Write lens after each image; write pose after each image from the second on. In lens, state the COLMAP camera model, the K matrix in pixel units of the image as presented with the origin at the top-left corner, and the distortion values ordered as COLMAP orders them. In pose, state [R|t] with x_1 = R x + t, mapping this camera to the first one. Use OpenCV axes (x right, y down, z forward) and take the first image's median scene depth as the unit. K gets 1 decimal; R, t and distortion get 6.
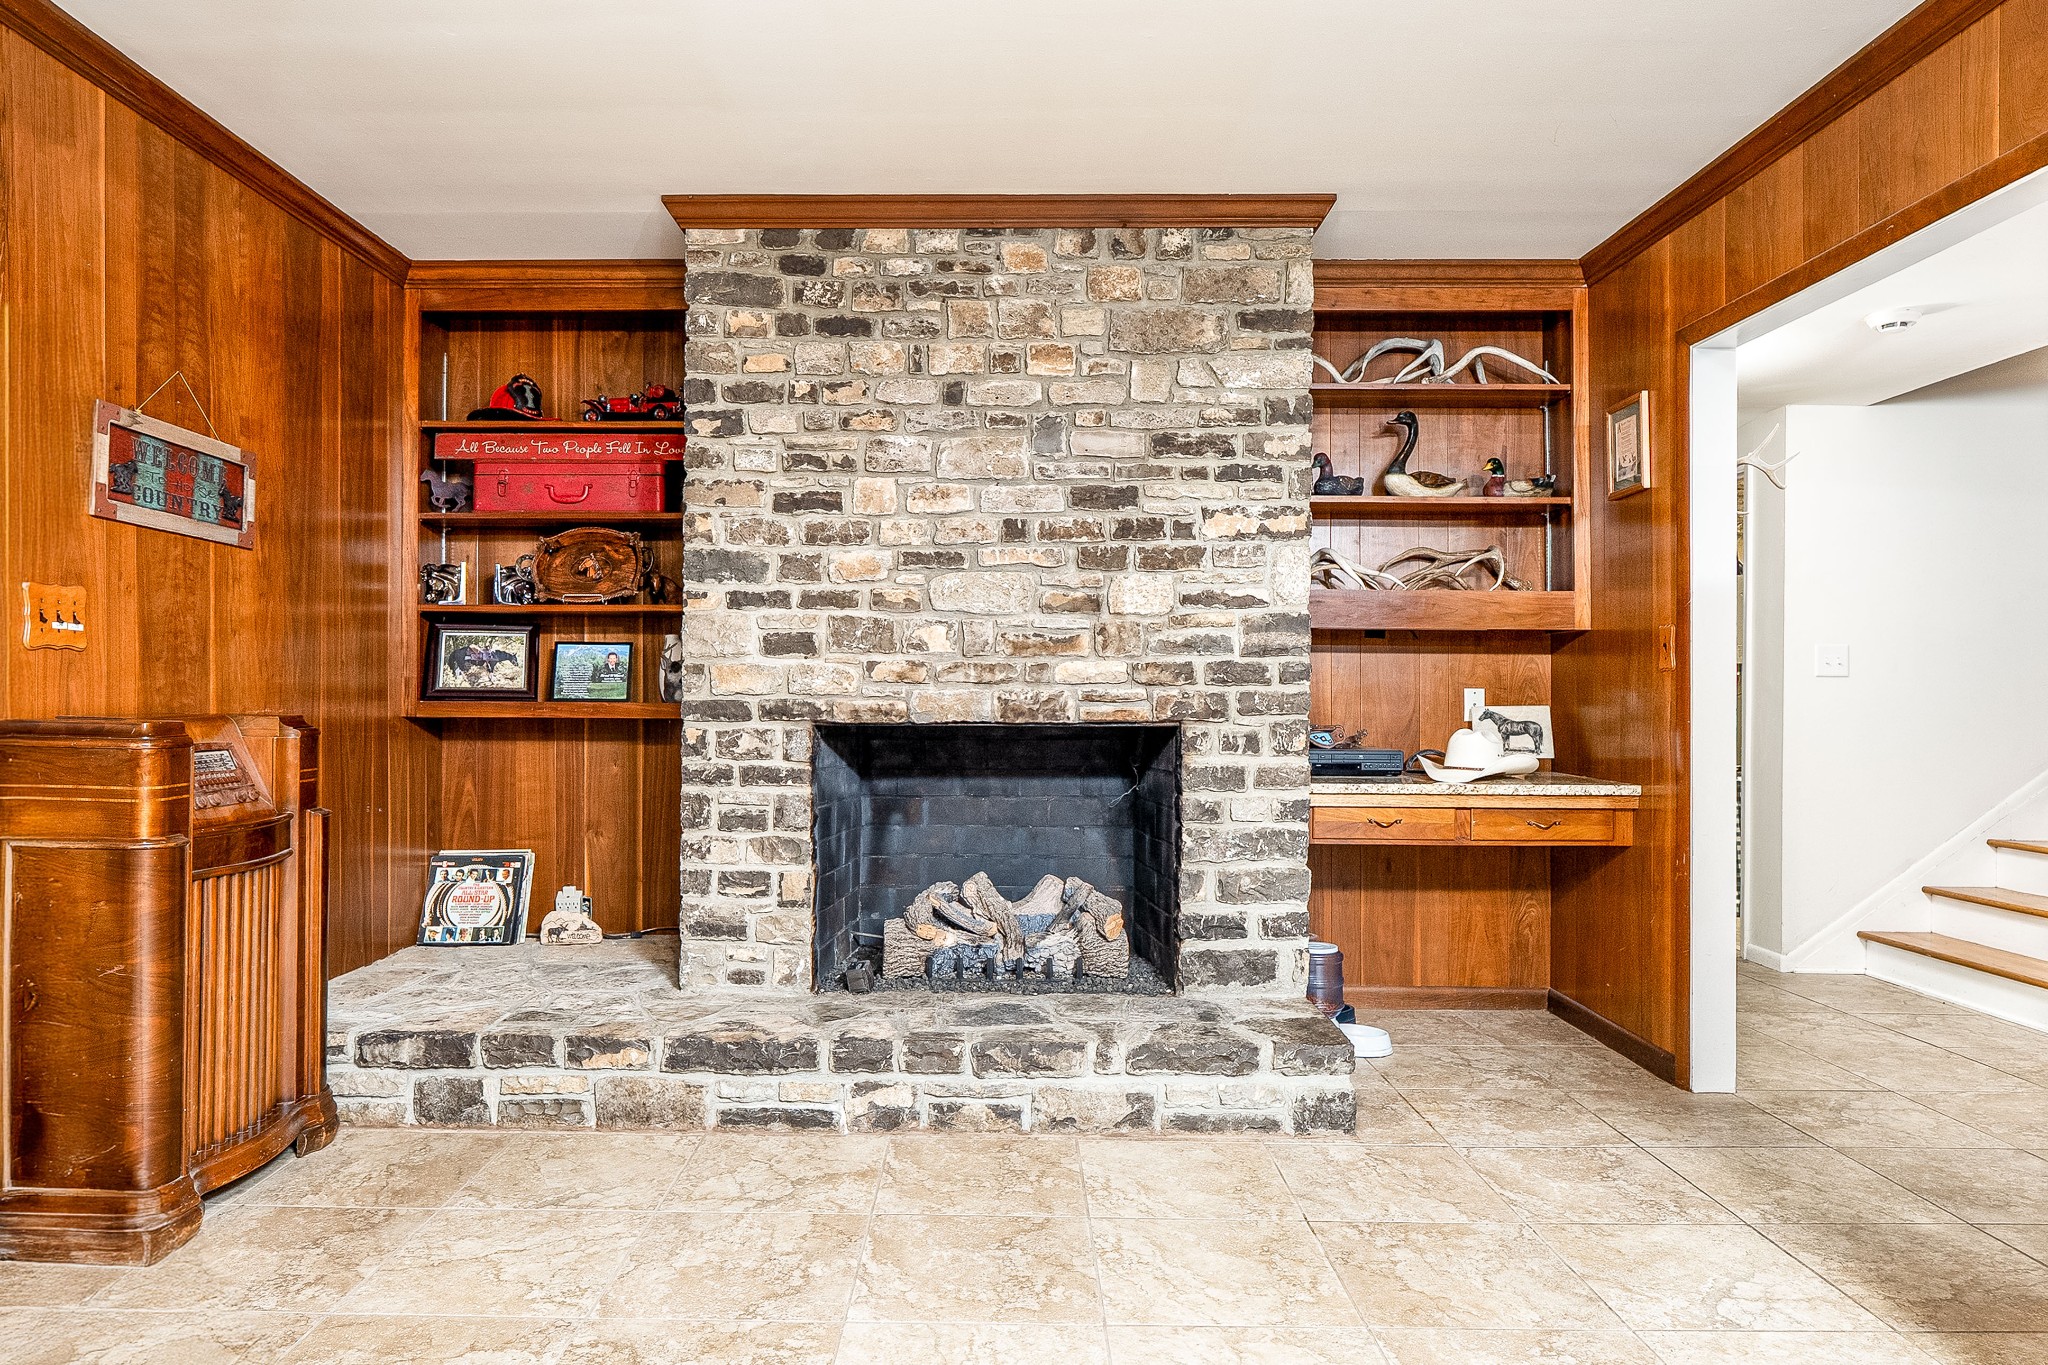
lens RADIAL K [[1270.0, 0, 1024.8], [0, 1270.0, 689.5], [0, 0, 1]] dist [-0.005512, 0.000198]
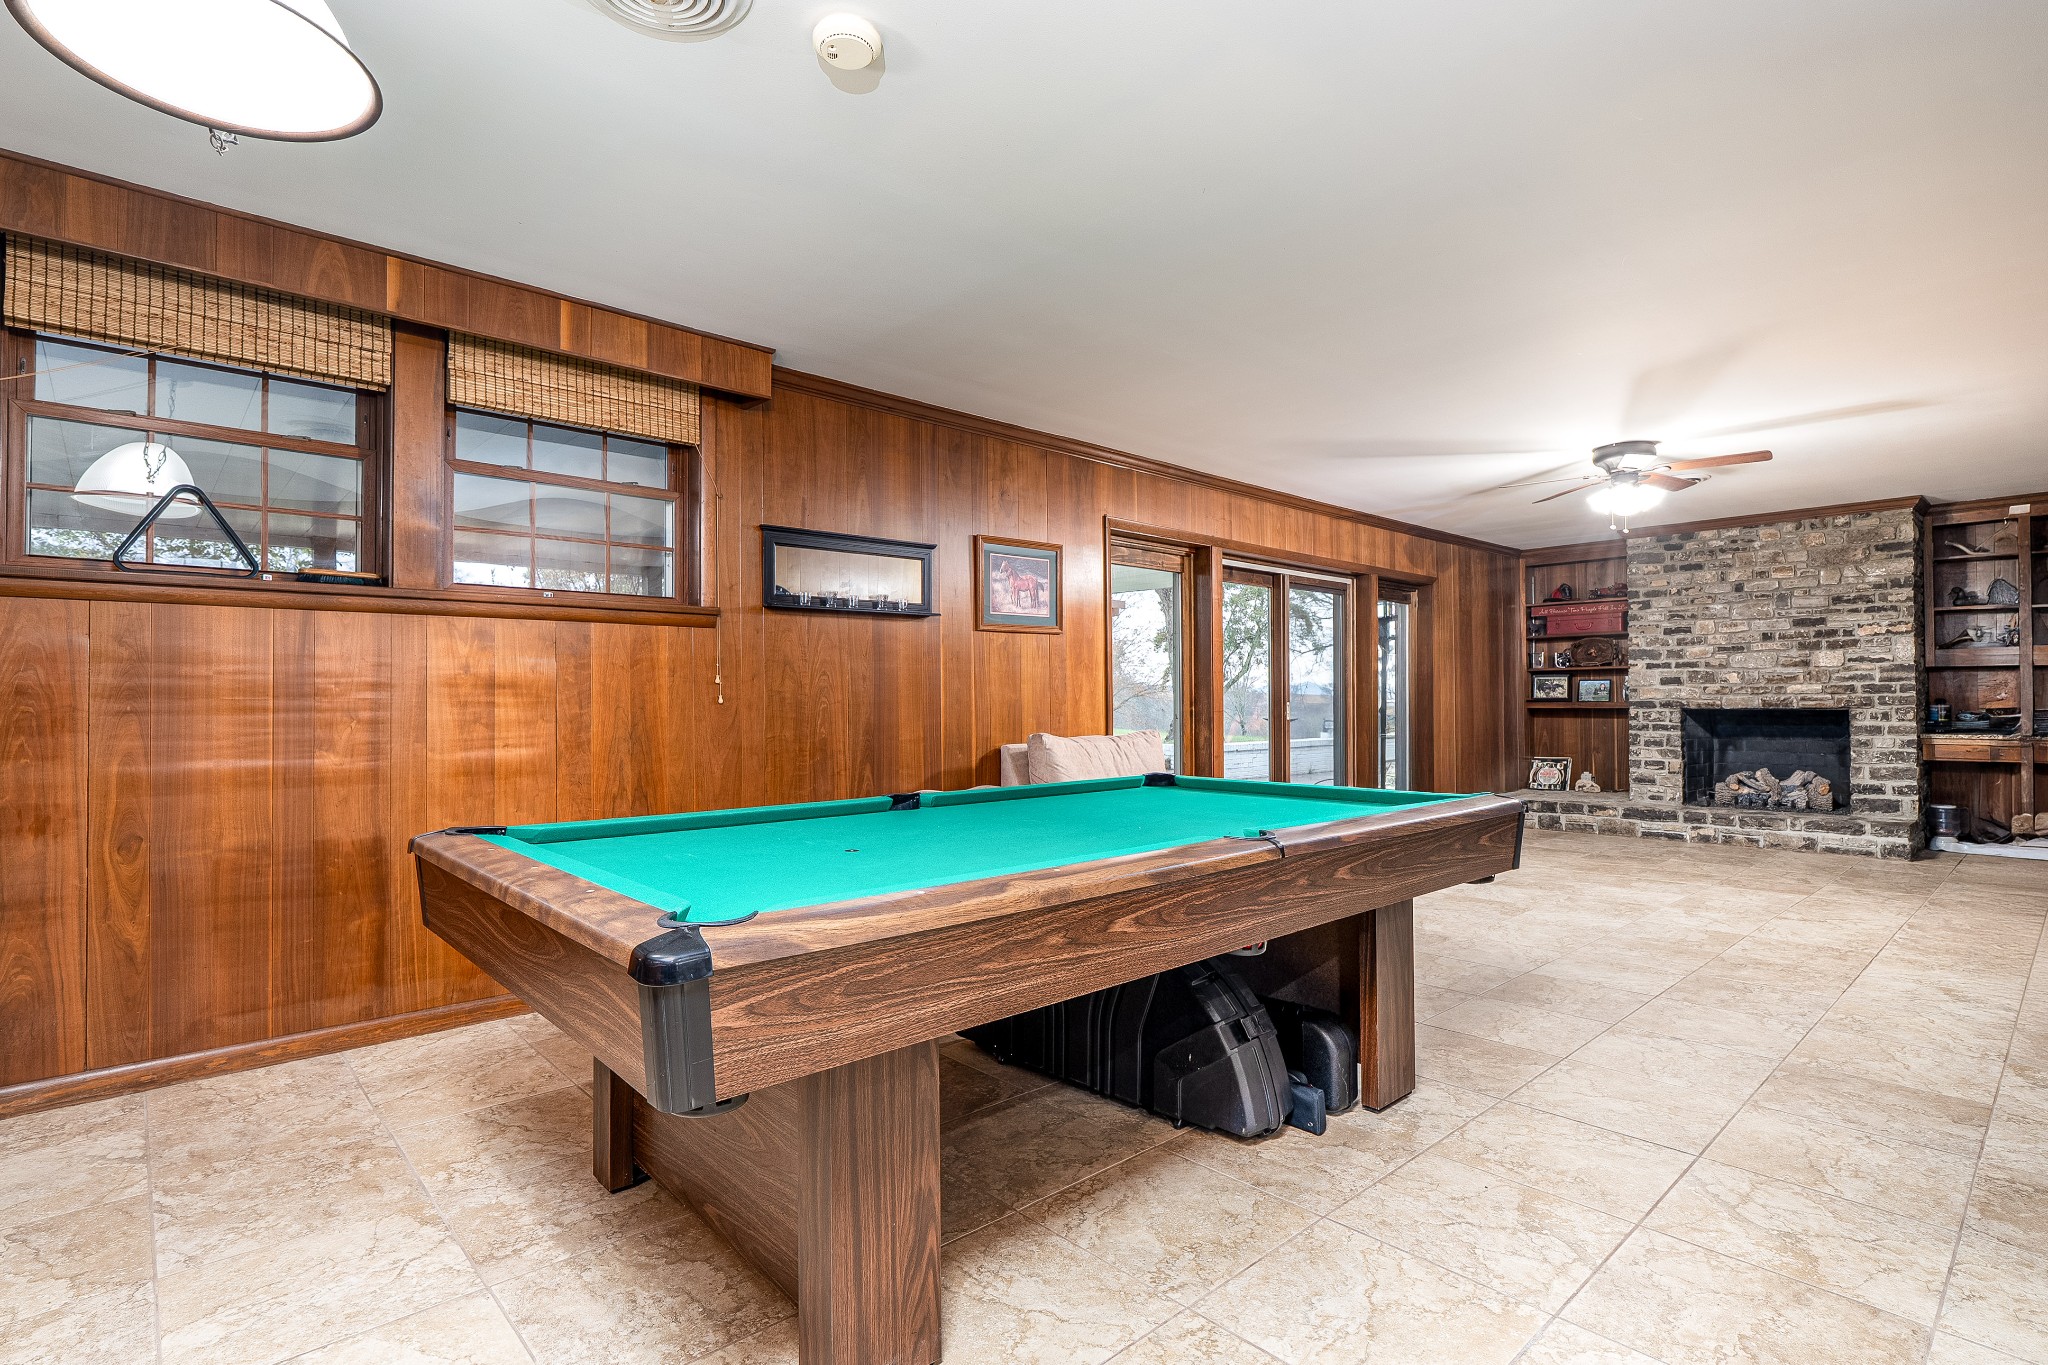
lens RADIAL K [[946.4, 0, 1025.2], [0, 946.4, 691.9], [0, 0, 1]] dist [-0.002644, 0.000621]
pose [[0.644093, -0.016500, -0.764769, 0.505683], [0.013844, 0.999855, -0.009912, -0.010842], [0.764822, -0.004203, 0.644228, -1.480021]]
